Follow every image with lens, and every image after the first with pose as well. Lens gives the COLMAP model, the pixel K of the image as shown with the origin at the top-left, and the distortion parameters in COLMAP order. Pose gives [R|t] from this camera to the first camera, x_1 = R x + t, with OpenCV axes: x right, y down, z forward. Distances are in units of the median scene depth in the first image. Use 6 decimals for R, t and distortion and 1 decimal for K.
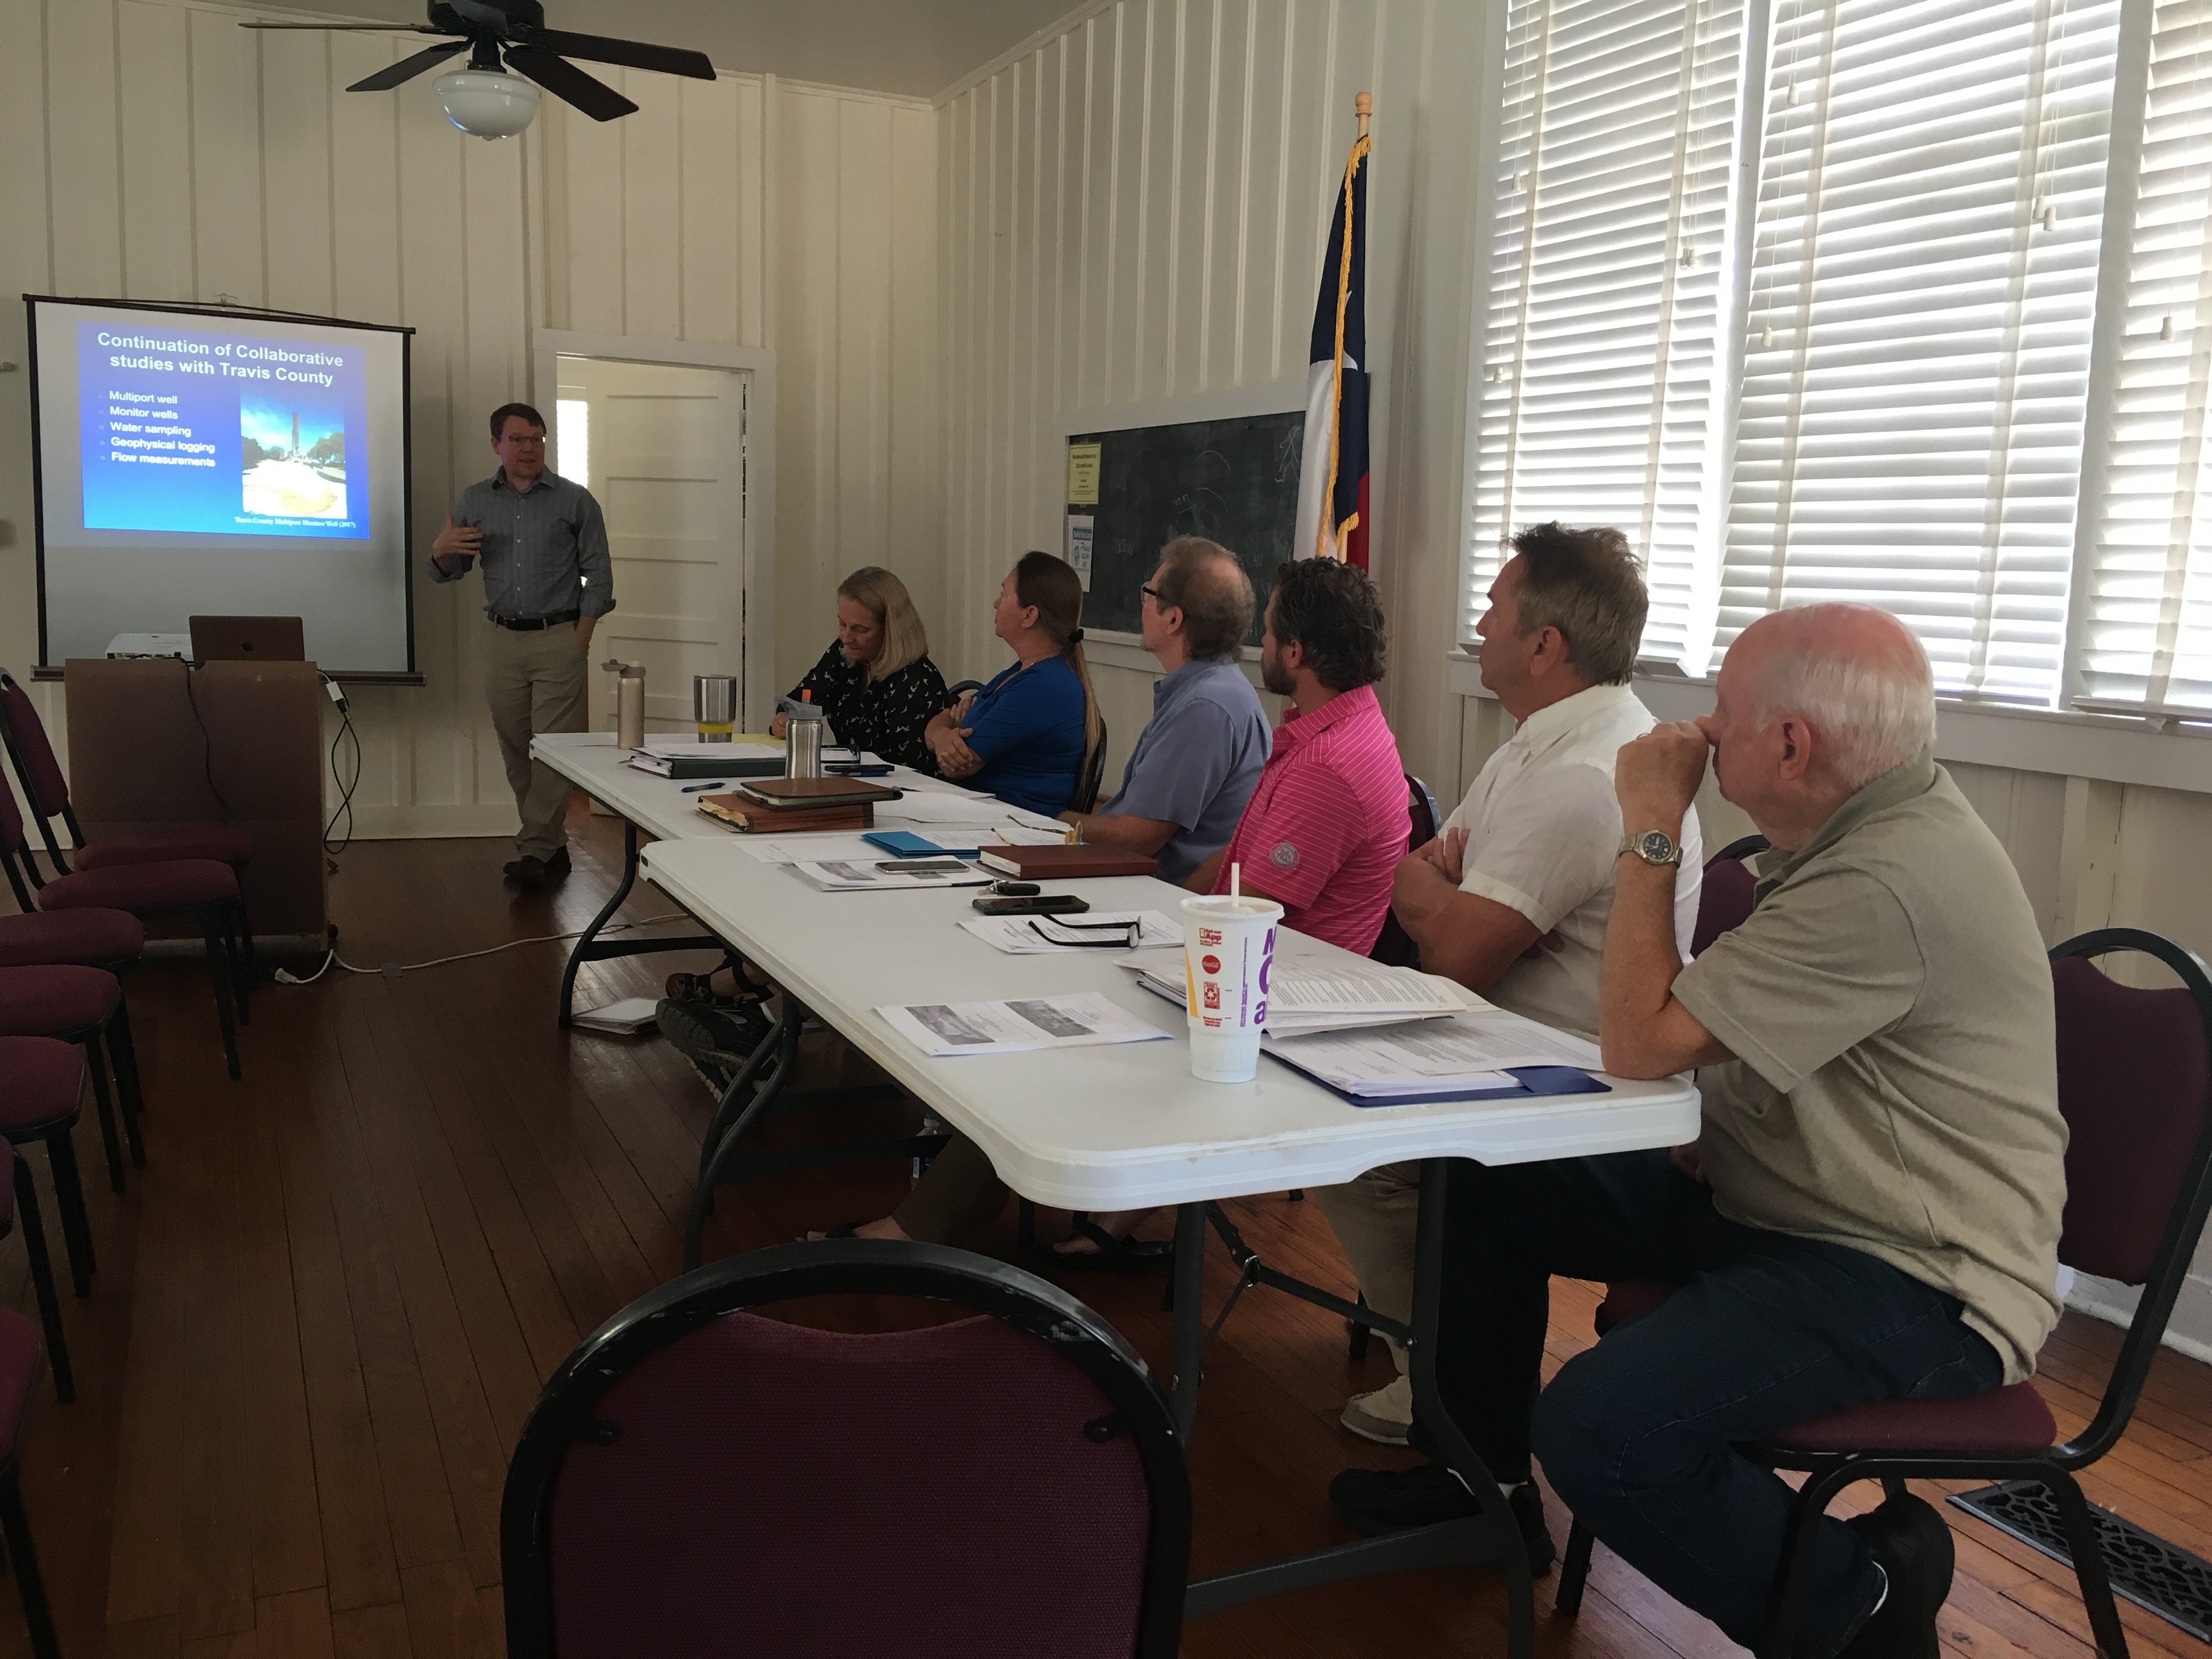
lens RADIAL K [[1882.6, 0, 1106.2], [0, 1882.6, 886.4], [0, 0, 1]] dist [0.080976, -0.117323]
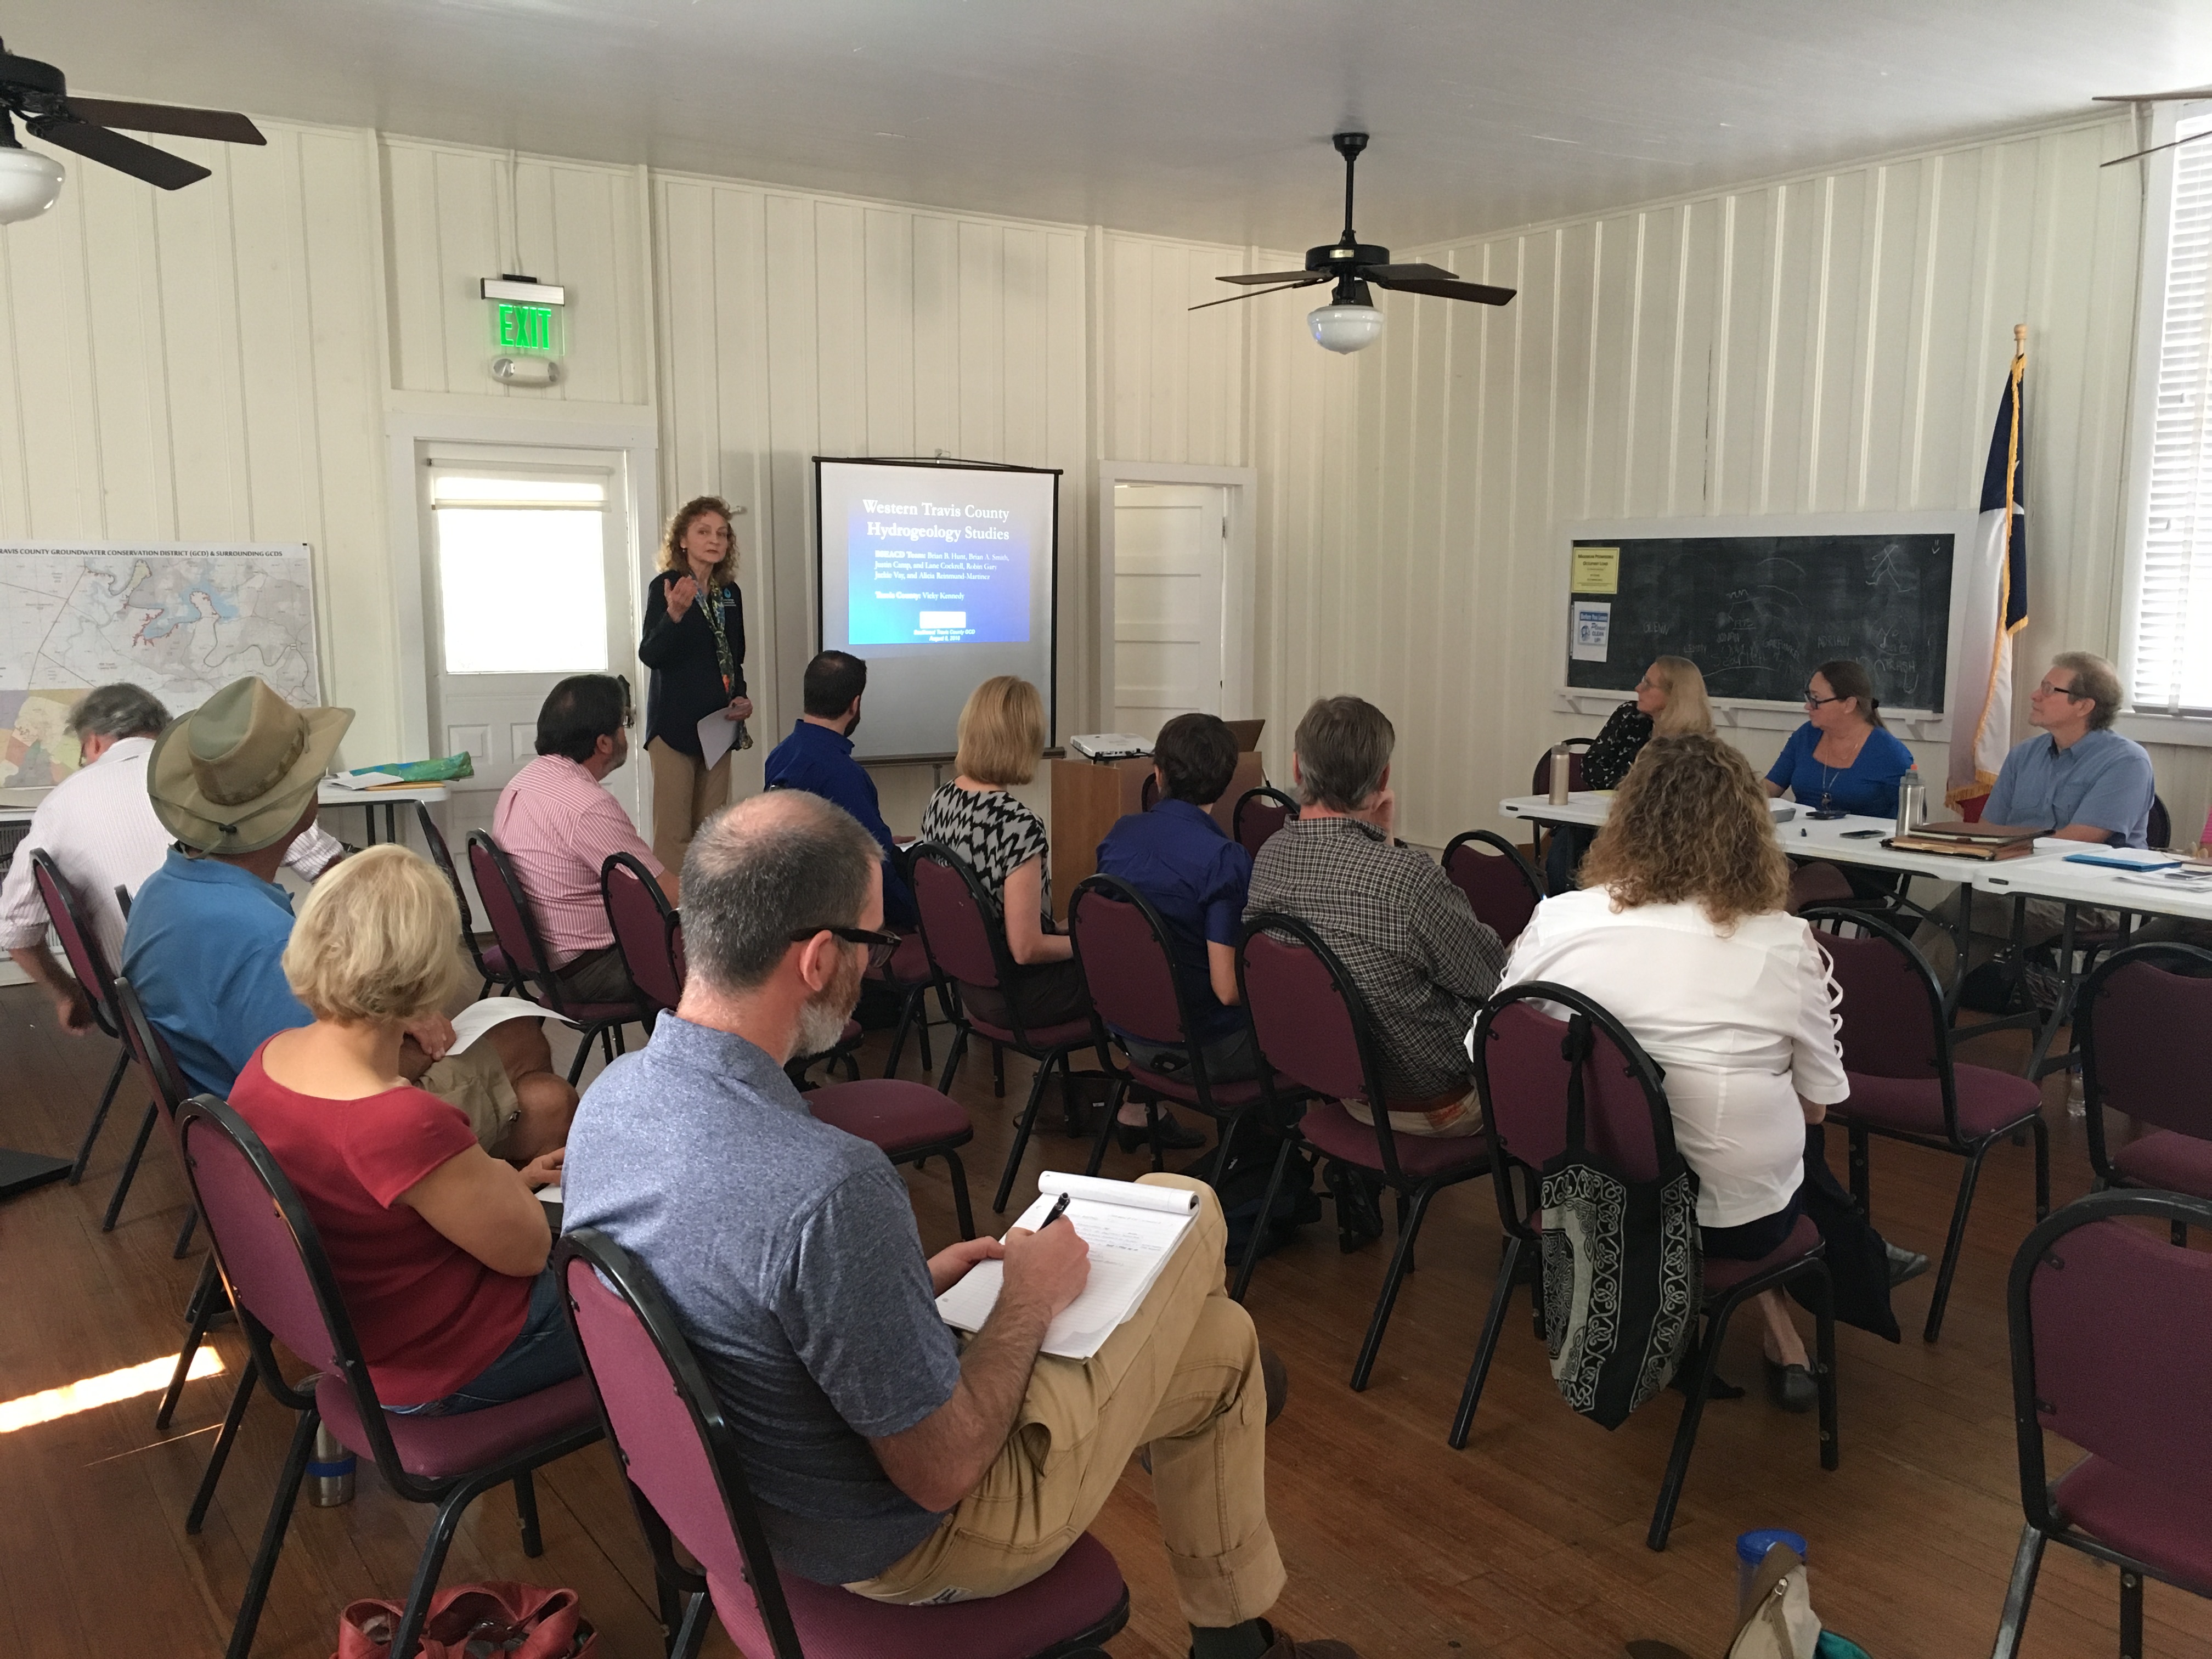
lens RADIAL K [[1884.3, 0, 1106.0], [0, 1884.3, 829.5], [0, 0, 1]] dist [0.077995, -0.121531]
pose [[0.988497, -0.046803, 0.143816, -0.714413], [0.052015, 0.998111, -0.032693, -0.026302], [-0.142014, 0.039797, 0.989064, -0.281030]]
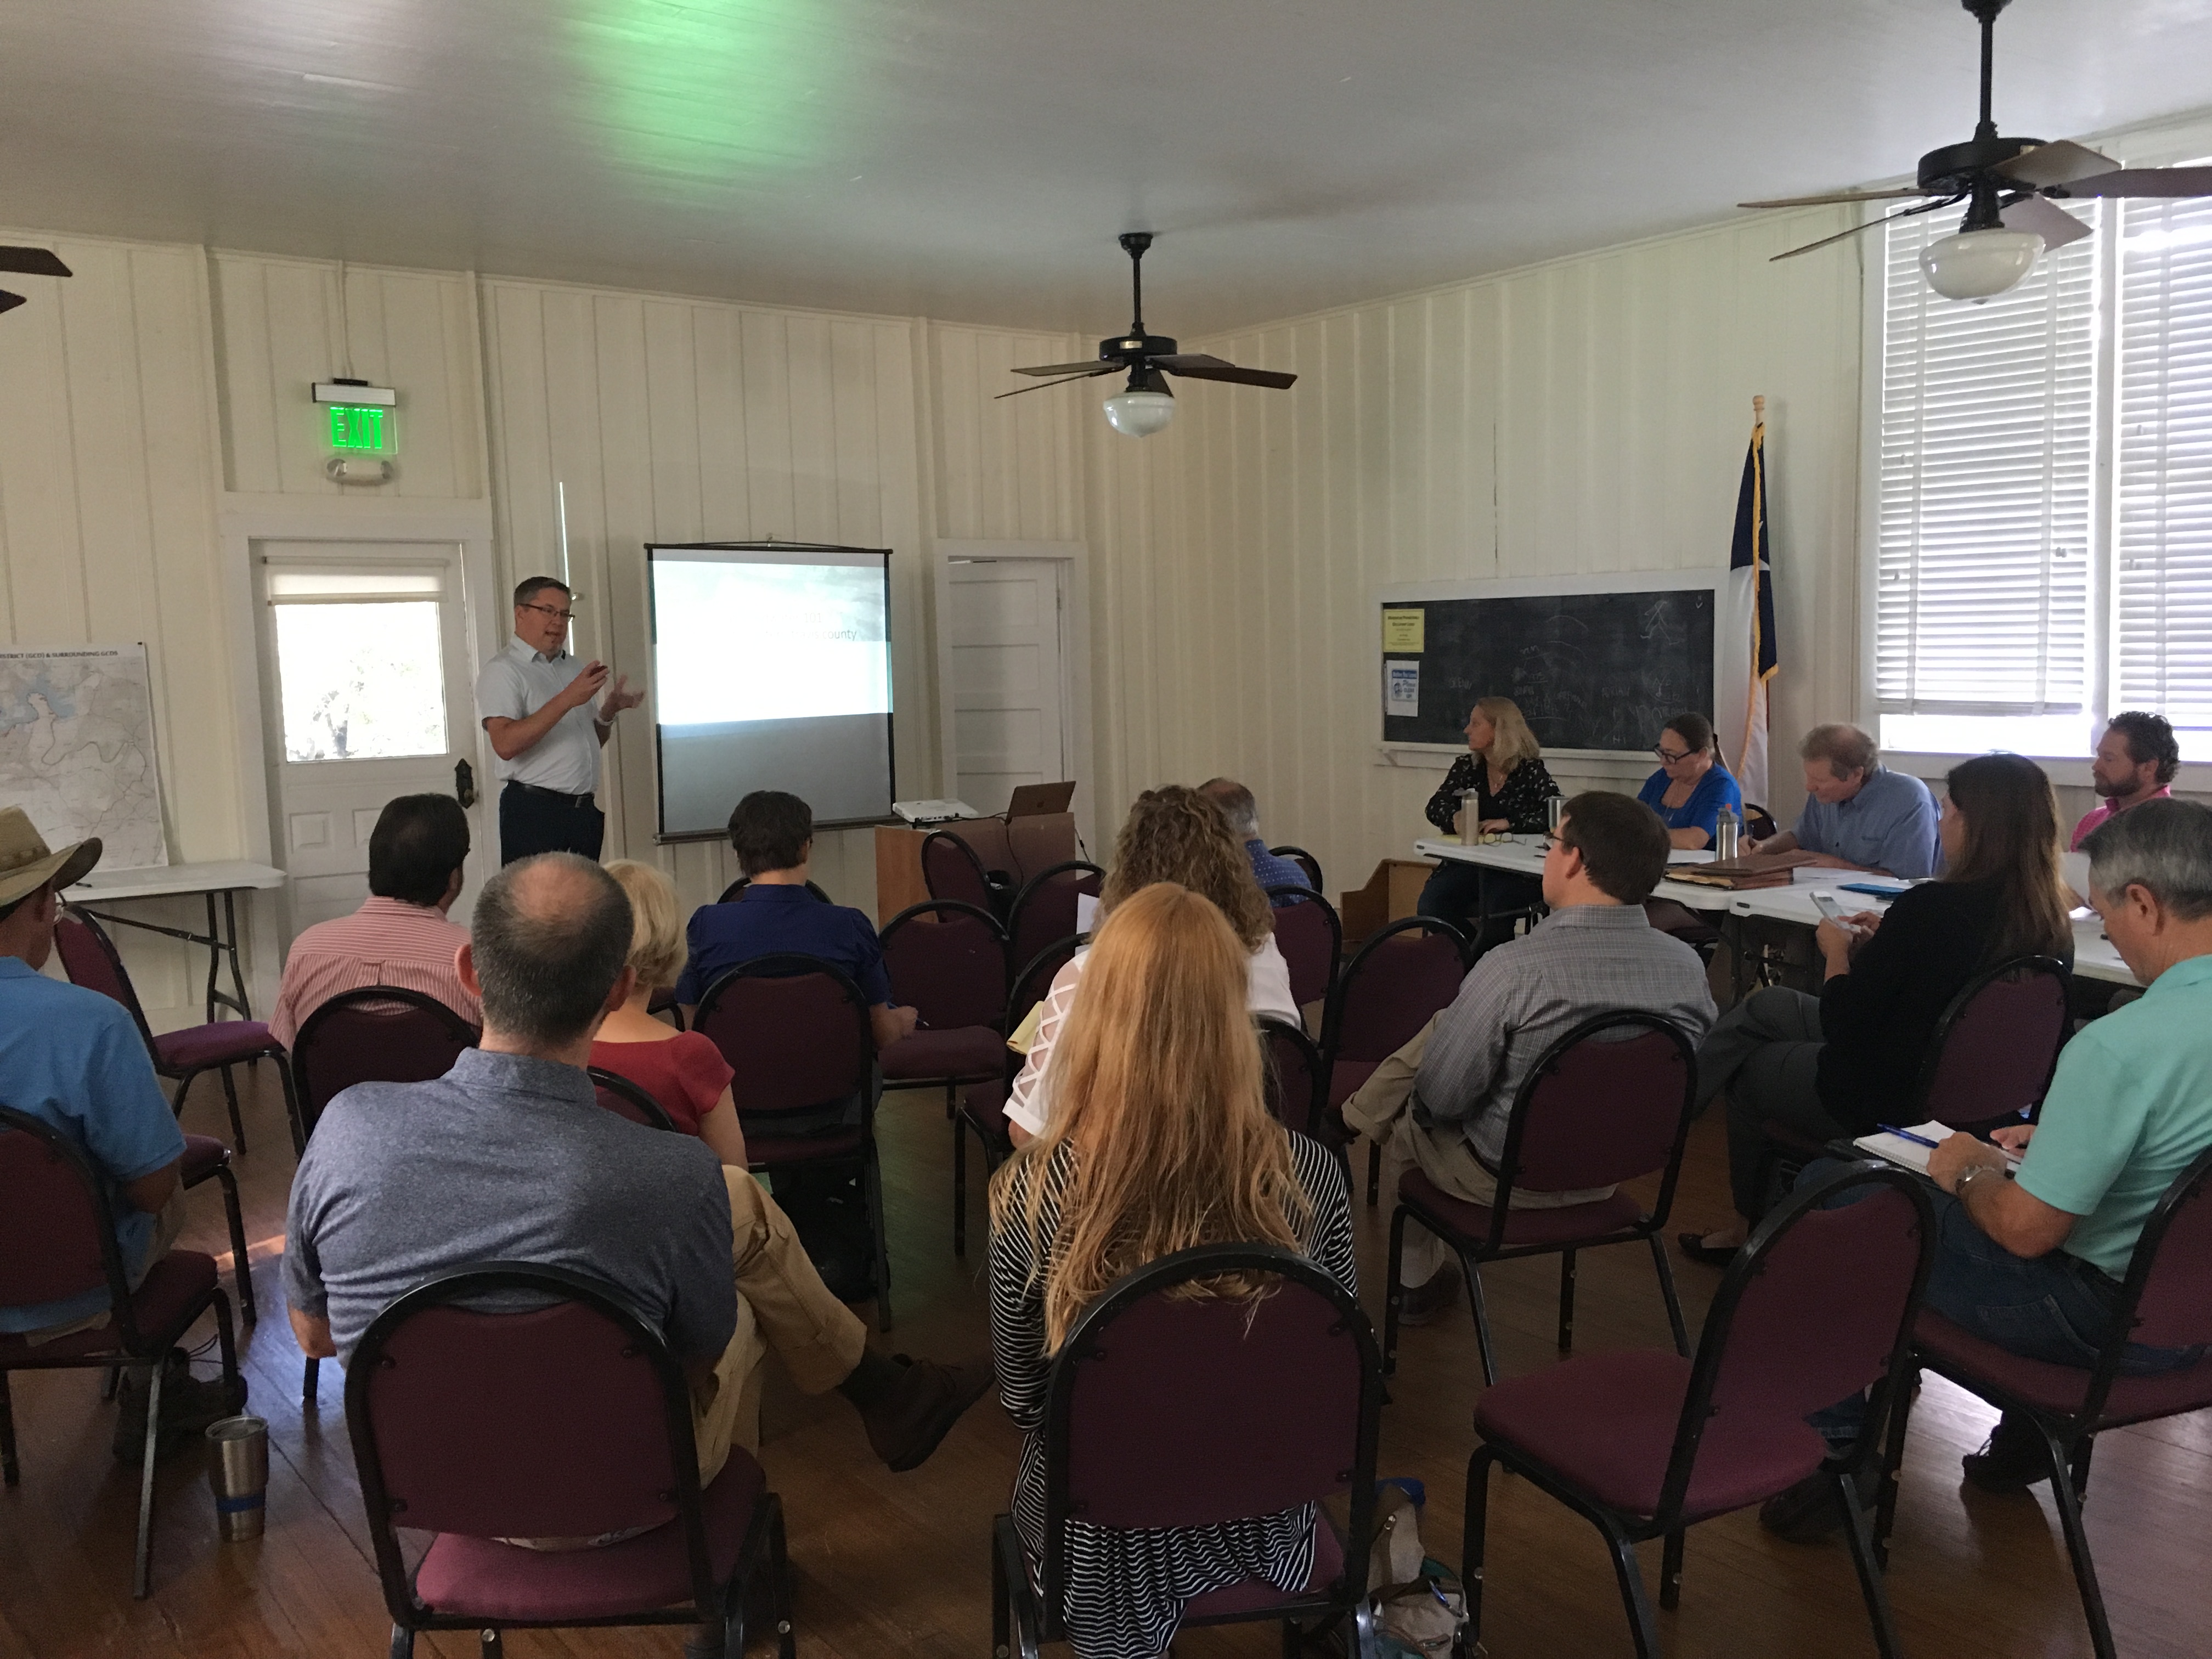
lens RADIAL K [[1884.3, 0, 1106.0], [0, 1884.3, 829.5], [0, 0, 1]] dist [0.077995, -0.121531]
pose [[0.978587, -0.075291, 0.191570, -0.658562], [0.088752, 0.994080, -0.062671, -0.016154], [-0.185717, 0.078331, 0.979476, -0.360860]]
